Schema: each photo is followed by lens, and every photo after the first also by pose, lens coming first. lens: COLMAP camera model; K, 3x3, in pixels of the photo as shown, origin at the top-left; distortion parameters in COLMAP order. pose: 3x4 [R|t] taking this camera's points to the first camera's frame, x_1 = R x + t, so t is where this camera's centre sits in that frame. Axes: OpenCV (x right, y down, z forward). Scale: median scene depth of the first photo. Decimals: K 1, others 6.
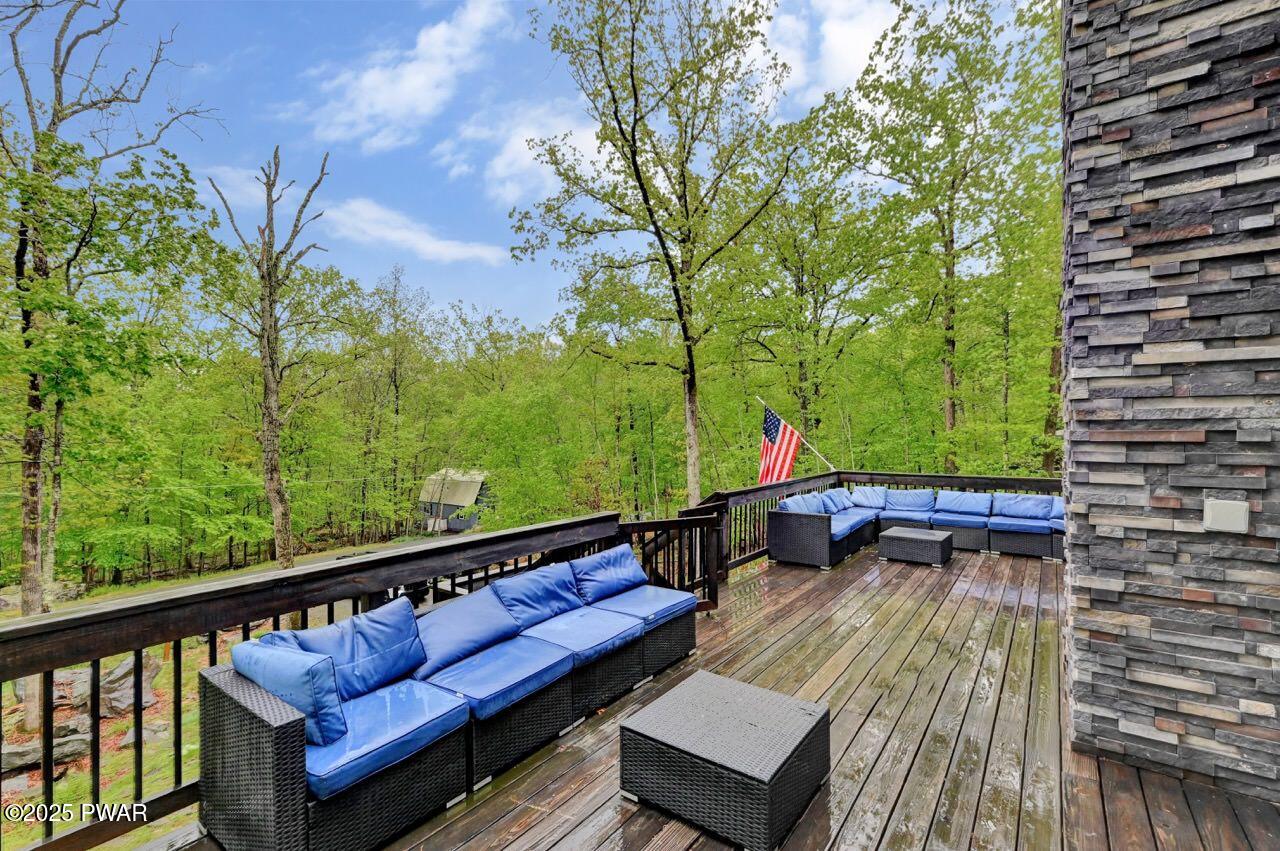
lens RADIAL K [[563.8, 0, 641.5], [0, 563.8, 430.9], [0, 0, 1]] dist [-0.000319, 0.000179]
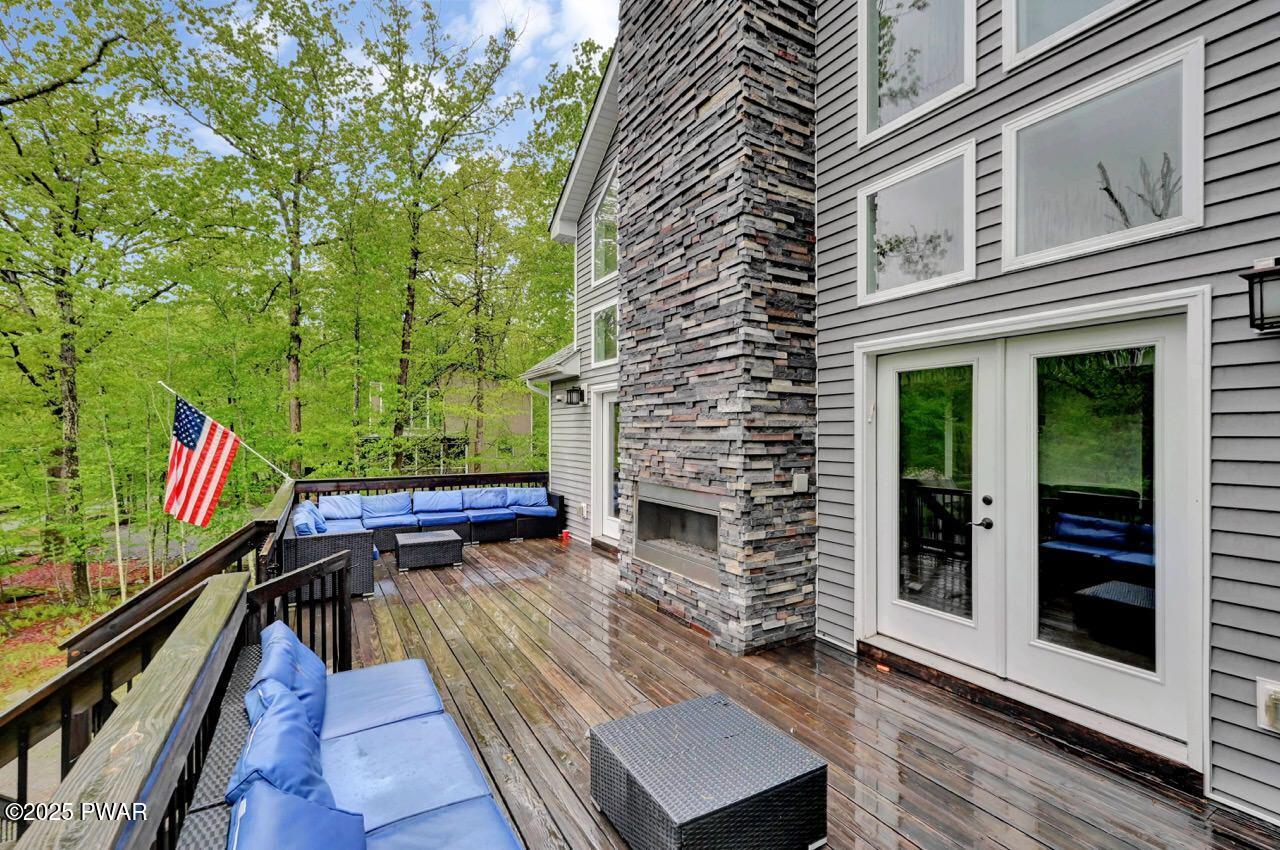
lens RADIAL K [[563.8, 0, 641.5], [0, 563.8, 430.4], [0, 0, 1]] dist [-0.000319, 0.000179]
pose [[0.407269, 0.007610, 0.913276, -0.682156], [-0.004289, 0.999970, -0.006419, 0.002131], [-0.913298, -0.001303, 0.407290, 0.674951]]
